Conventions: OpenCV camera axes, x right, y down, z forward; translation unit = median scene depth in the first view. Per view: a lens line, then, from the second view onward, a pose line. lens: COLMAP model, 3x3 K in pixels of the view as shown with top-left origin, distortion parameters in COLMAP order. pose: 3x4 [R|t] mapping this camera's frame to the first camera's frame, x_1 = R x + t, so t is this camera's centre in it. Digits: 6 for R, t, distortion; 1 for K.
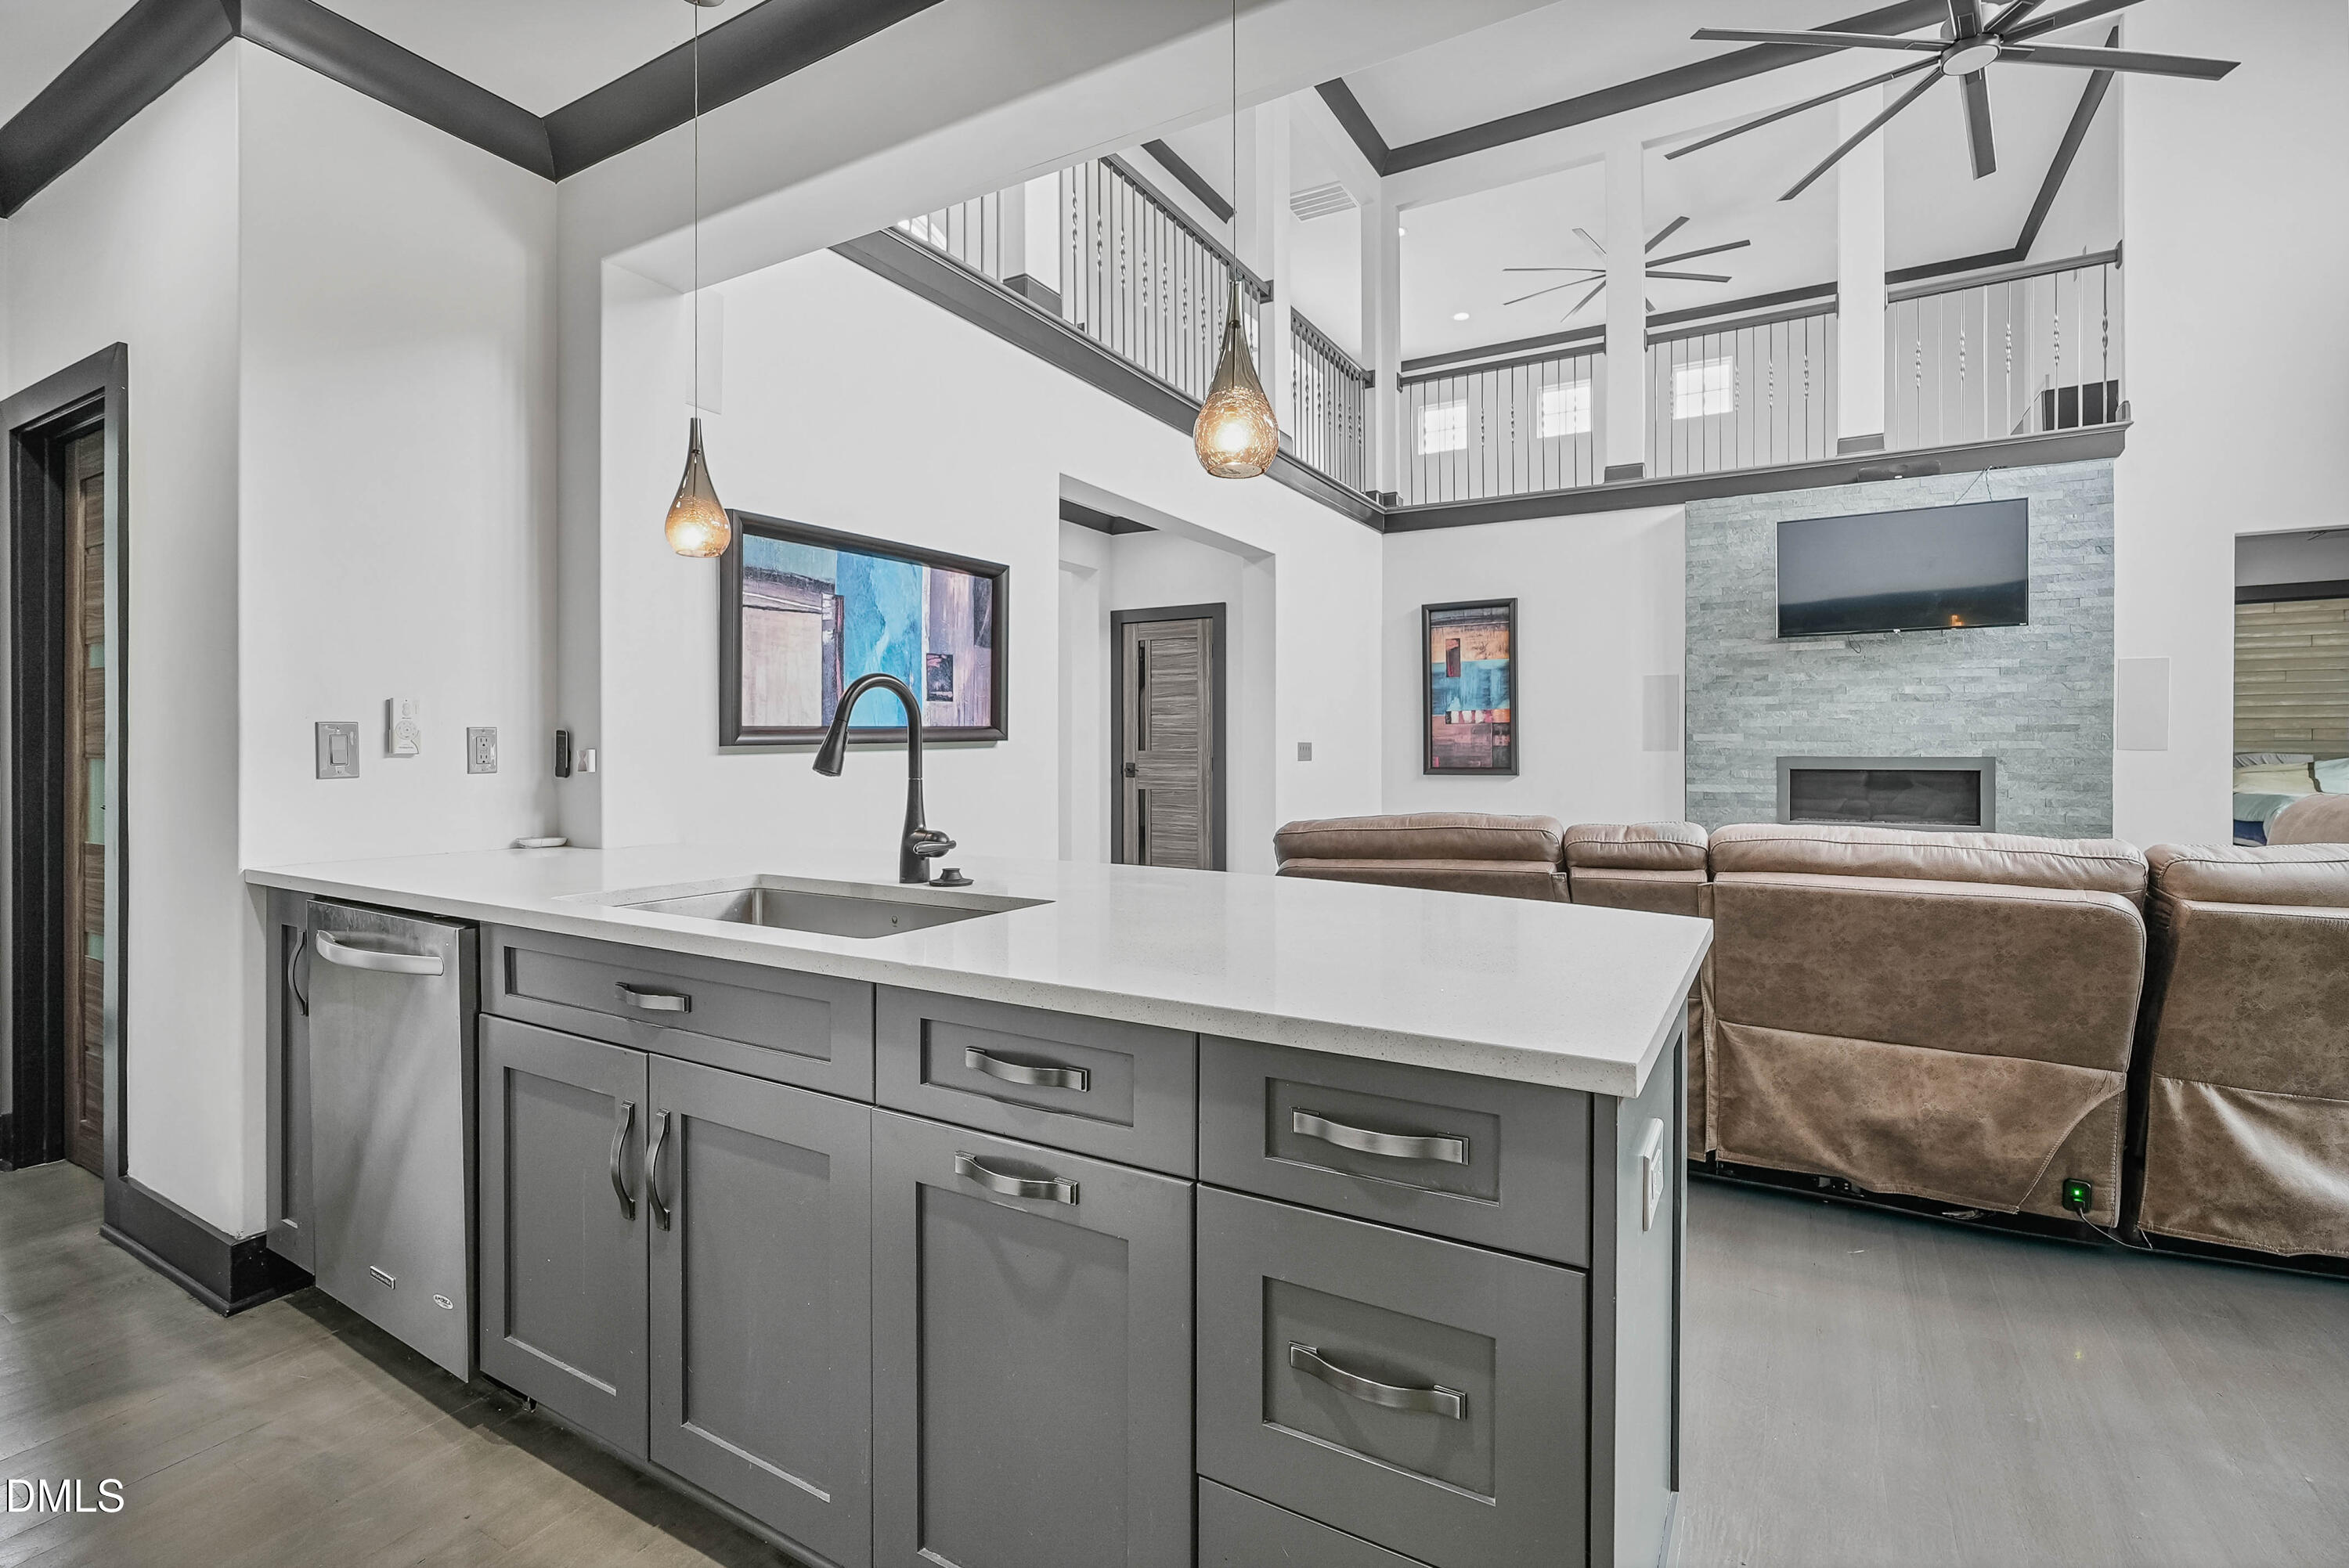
lens RADIAL K [[1068.5, 0, 1175.0], [0, 1068.5, 750.1], [0, 0, 1]] dist [-0.001878, 0.000291]
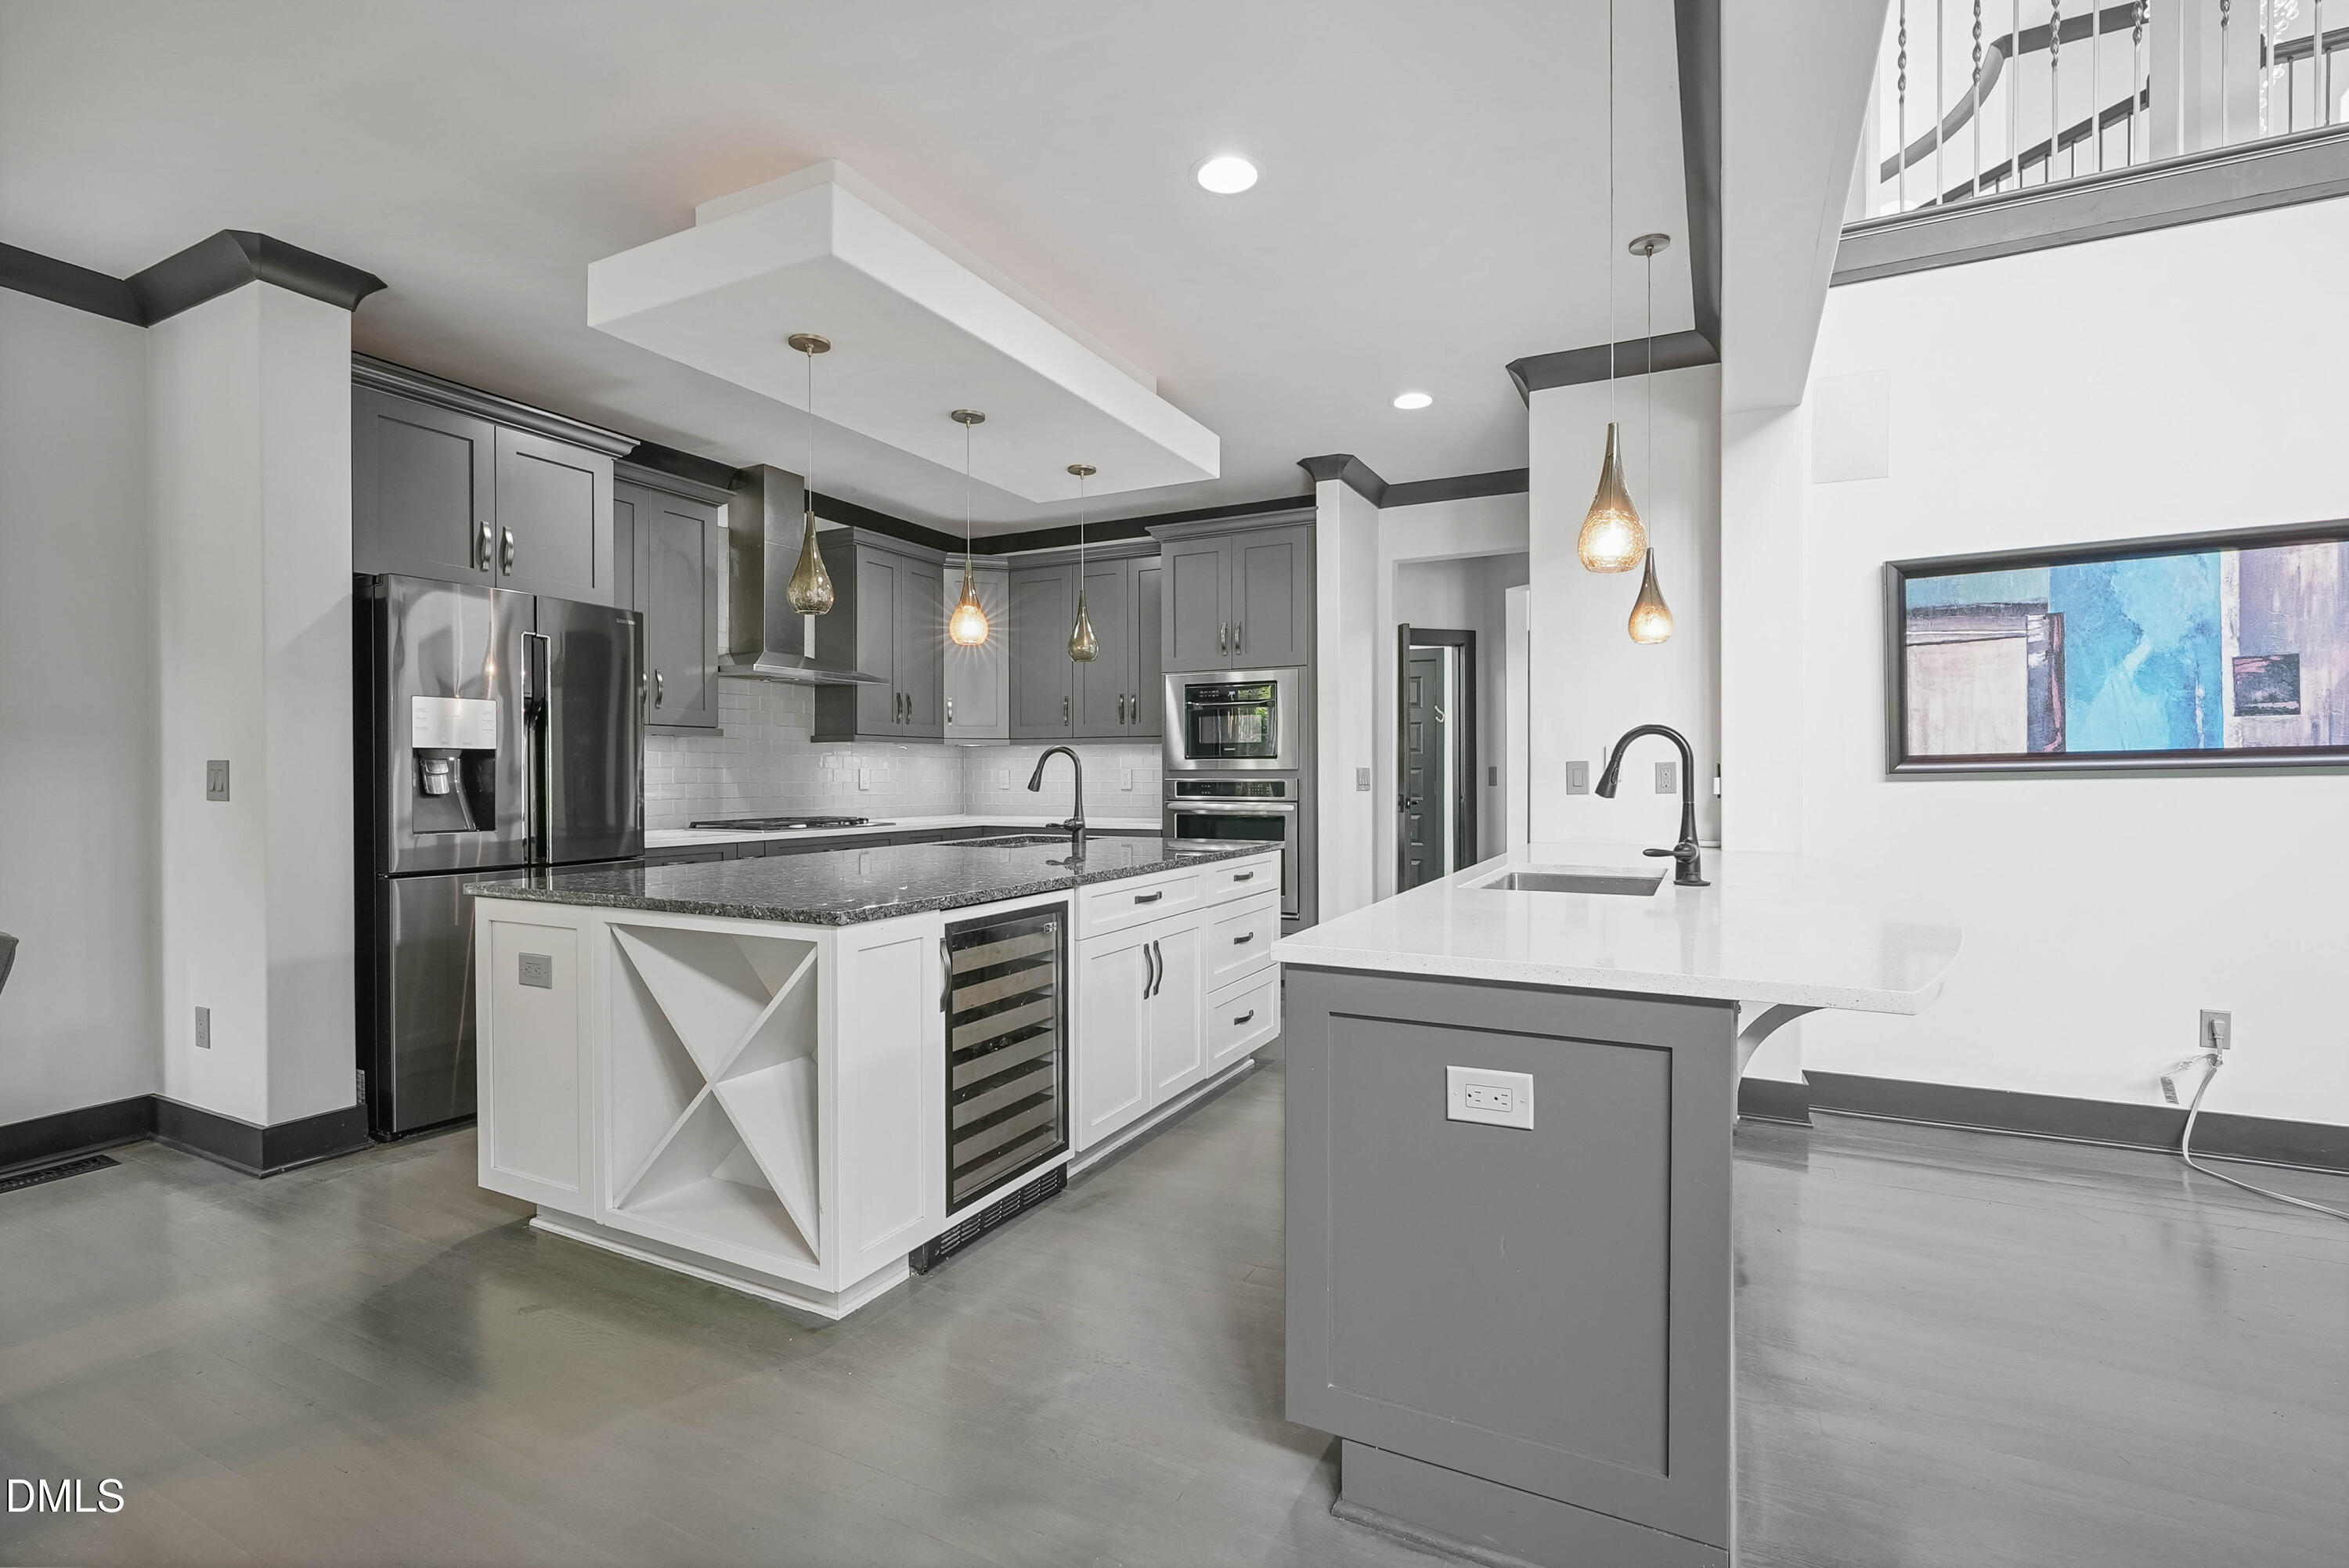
lens RADIAL K [[1073.9, 0, 1174.5], [0, 1073.9, 784.0], [0, 0, 1]] dist [-0.012388, 0.005707]
pose [[0.061401, 0.009033, -0.998072, 0.309505], [0.002543, 0.999954, 0.009207, -0.002634], [0.998110, -0.003104, 0.061375, 0.089019]]
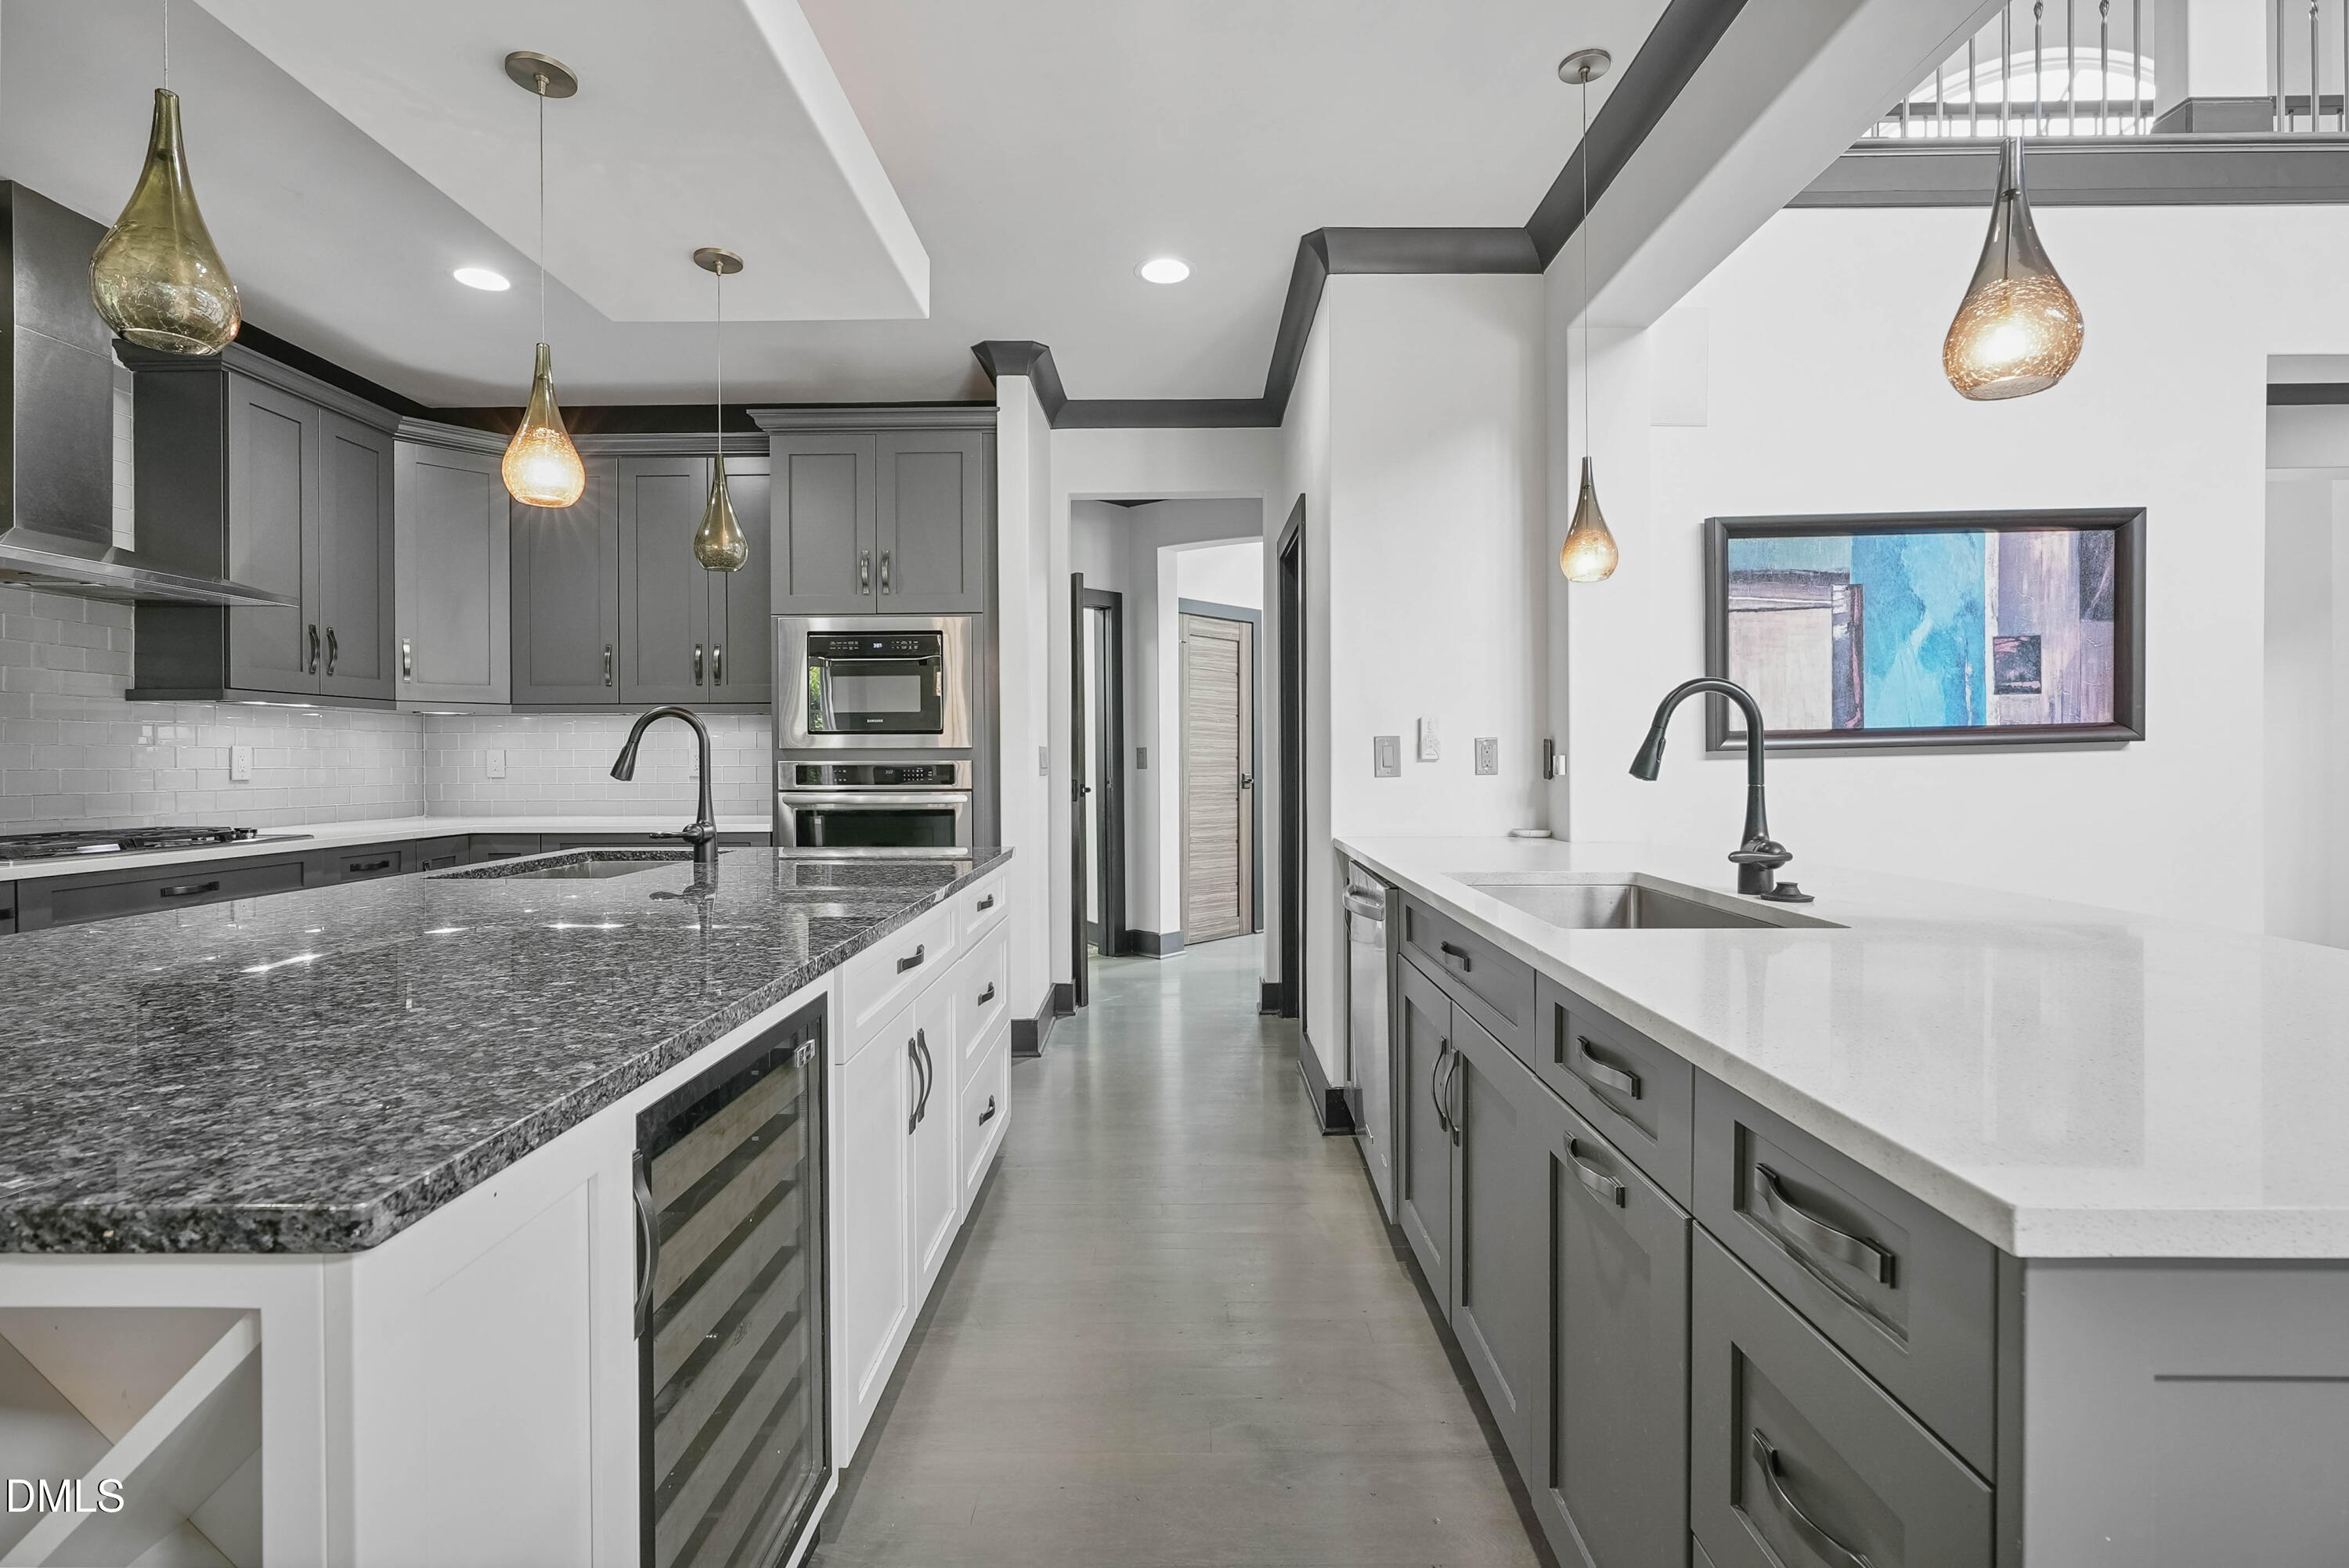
lens RADIAL K [[1067.2, 0, 1169.5], [0, 1067.2, 762.2], [0, 0, 1]] dist [-0.004720, 0.001170]
pose [[0.498166, 0.000878, -0.867081, 0.096301], [0.004026, 0.999986, 0.003326, 0.000434], [0.867073, -0.005148, 0.498155, 0.022839]]
